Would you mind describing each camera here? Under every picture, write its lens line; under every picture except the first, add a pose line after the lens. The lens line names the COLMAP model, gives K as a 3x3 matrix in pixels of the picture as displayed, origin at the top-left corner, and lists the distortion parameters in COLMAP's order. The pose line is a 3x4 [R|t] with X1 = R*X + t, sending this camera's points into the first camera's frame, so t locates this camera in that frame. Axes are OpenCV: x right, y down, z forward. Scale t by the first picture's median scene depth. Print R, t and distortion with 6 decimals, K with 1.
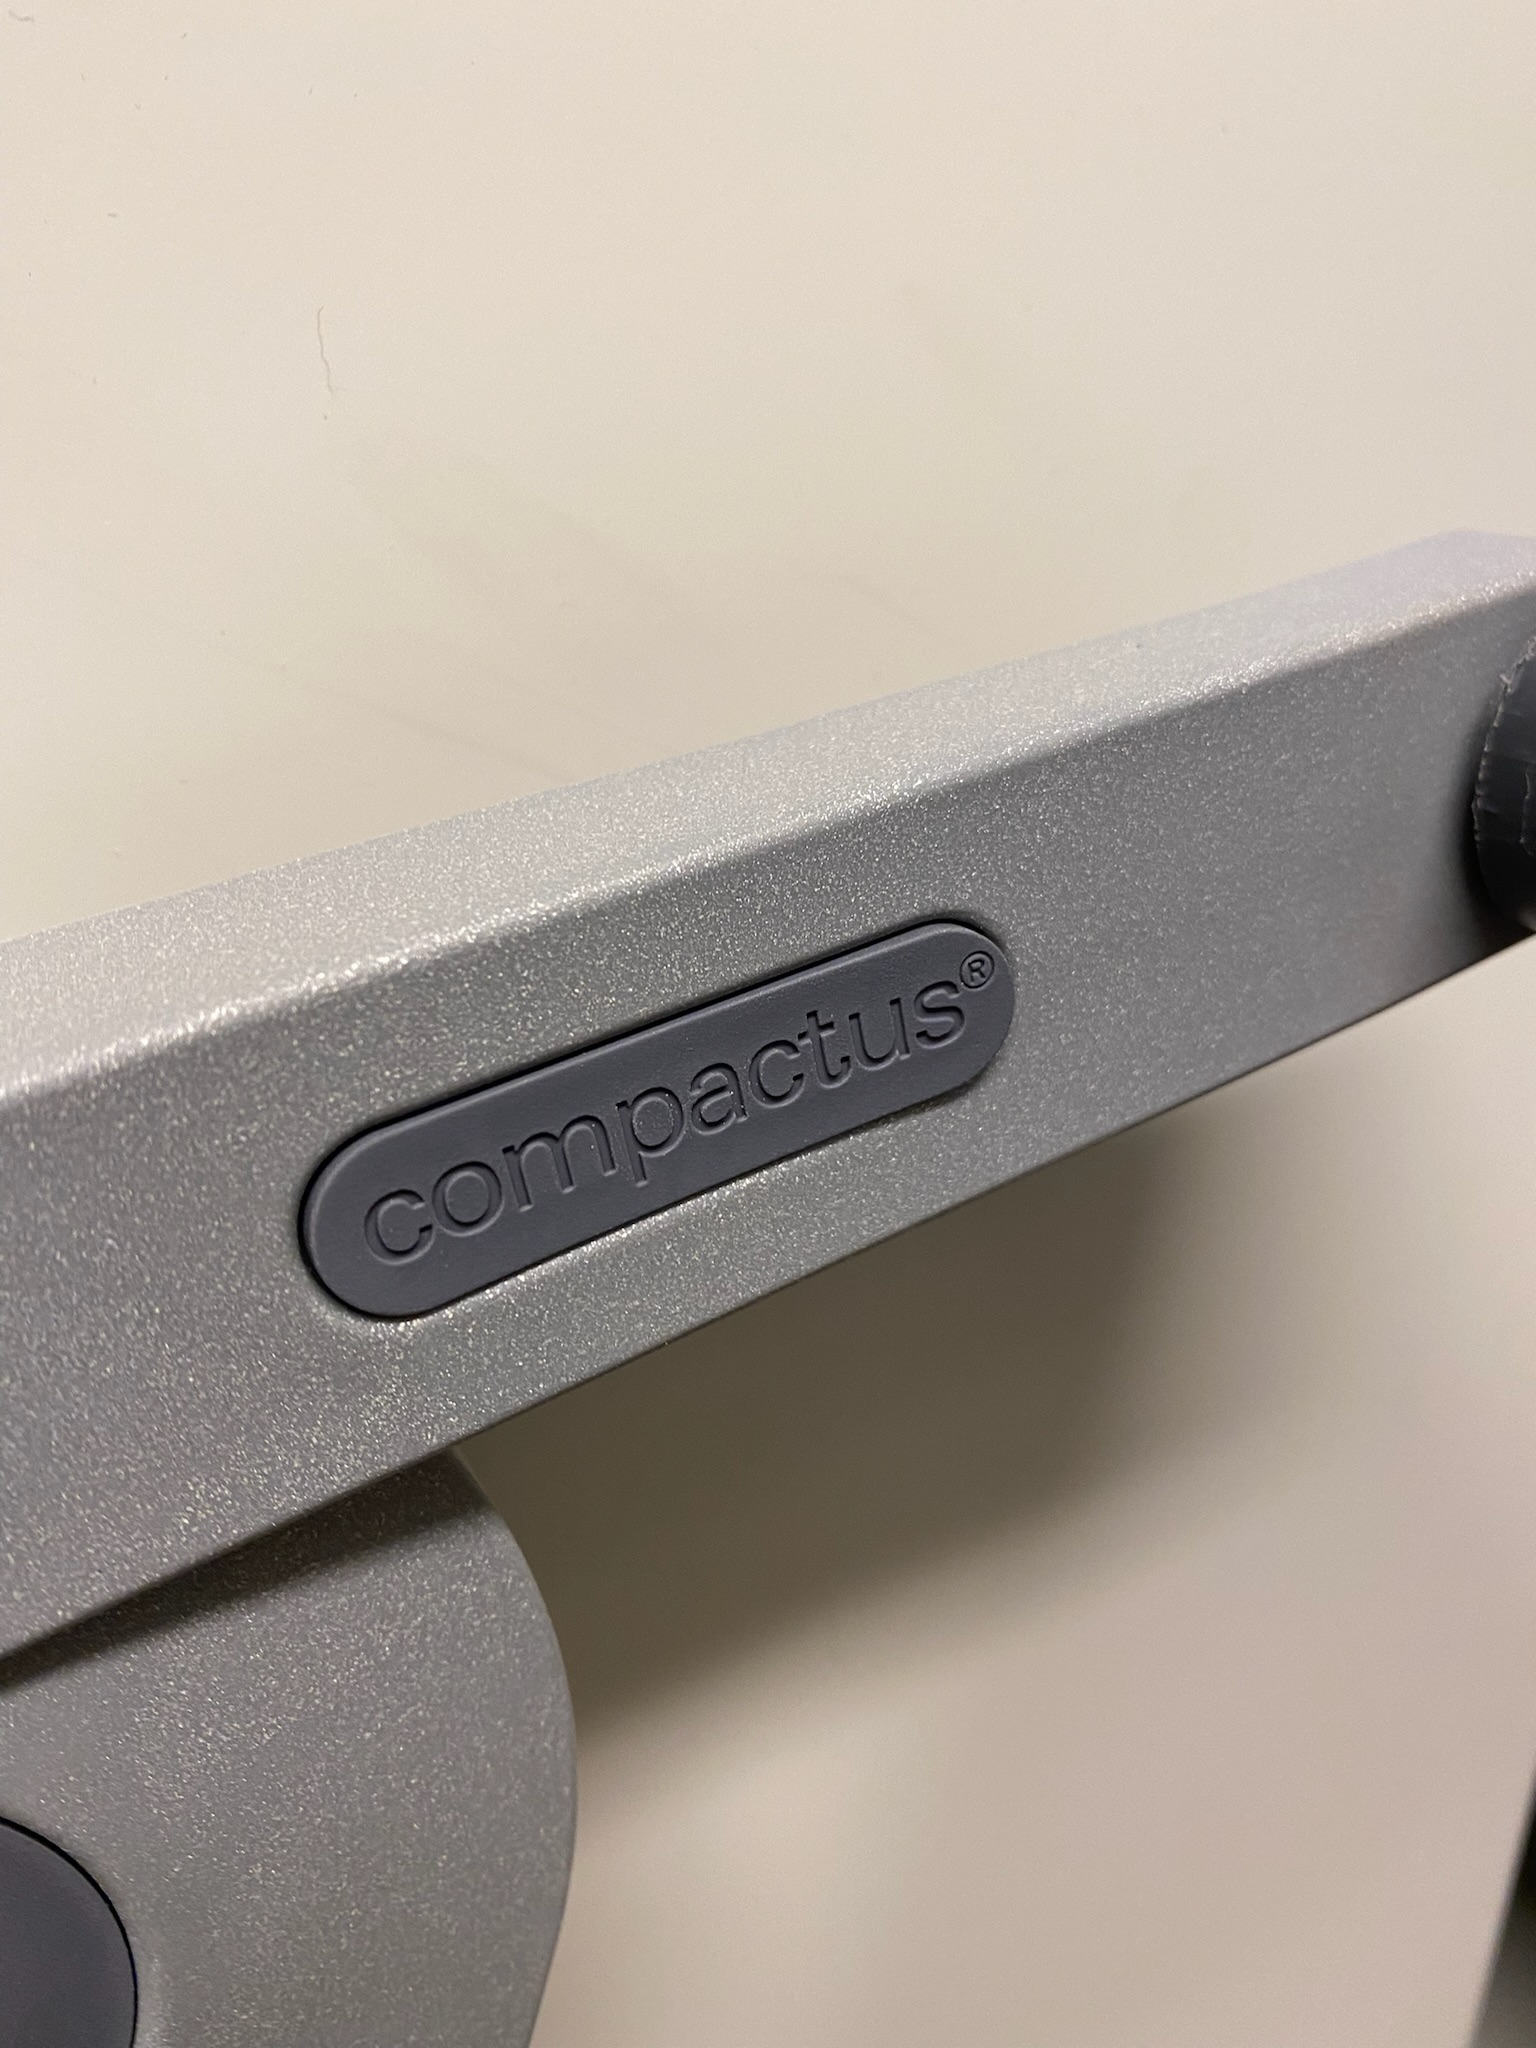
lens RADIAL K [[1605.4, 0, 768.6], [0, 1605.4, 1026.7], [0, 0, 1]] dist [0.035042, -0.042593]
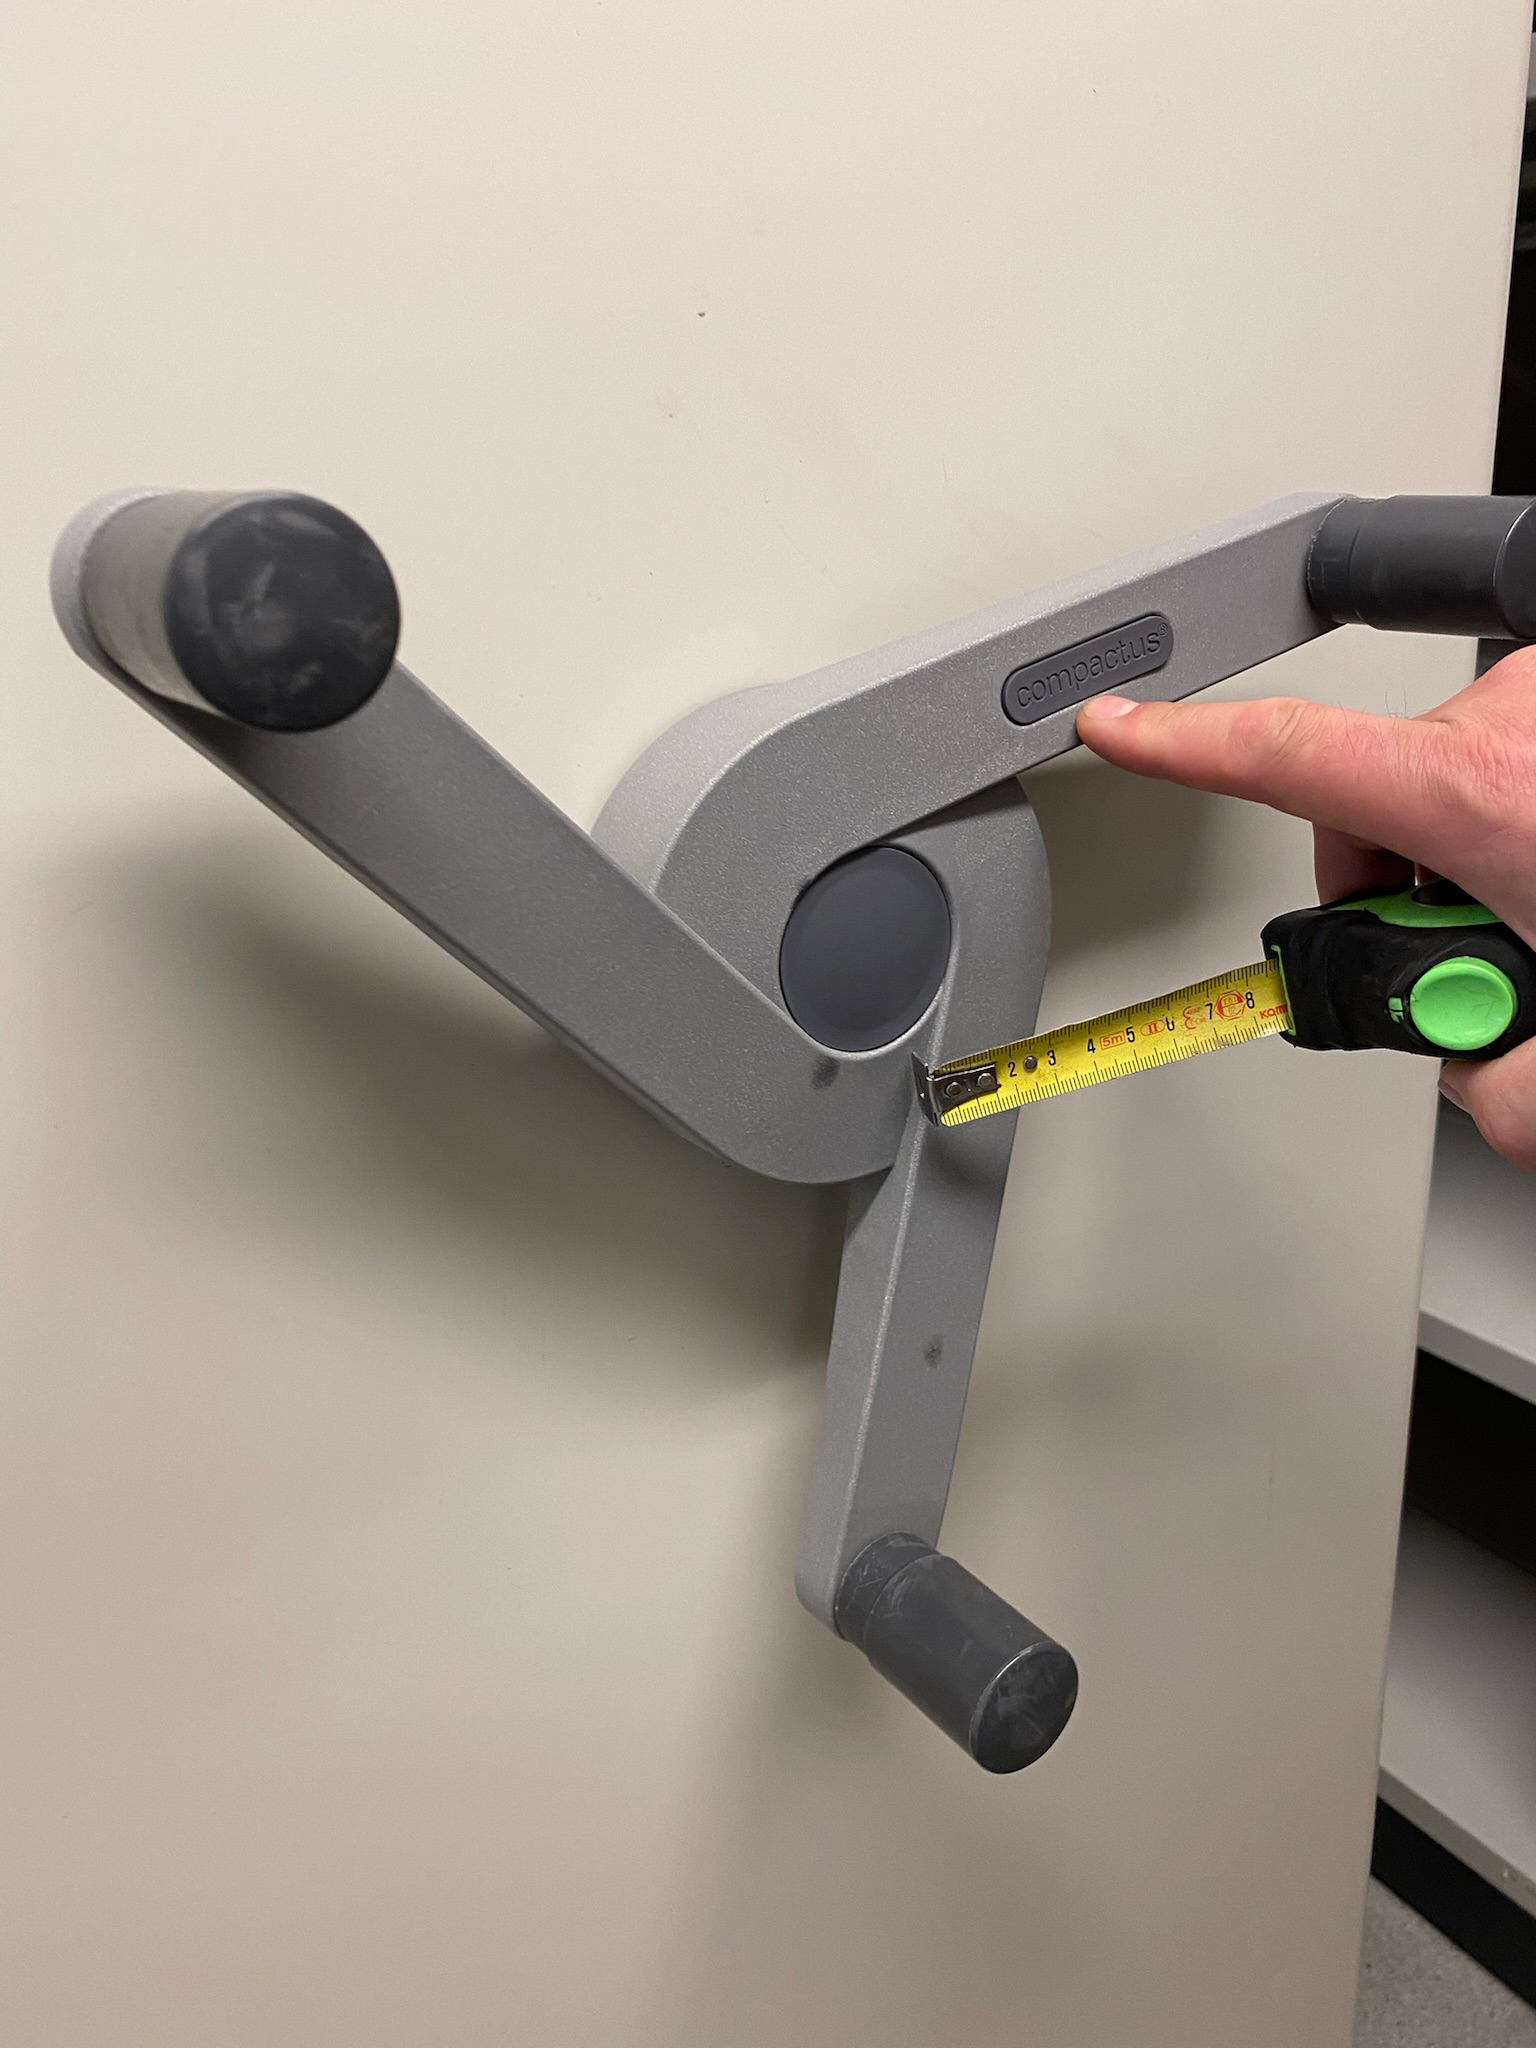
lens RADIAL K [[1605.4, 0, 766.2], [0, 1605.4, 1021.1], [0, 0, 1]] dist [0.035042, -0.042593]
pose [[0.996015, -0.088678, 0.009468, -0.836696], [0.088842, 0.995872, -0.018608, 0.802644], [-0.007779, 0.019375, 0.999782, -2.468213]]
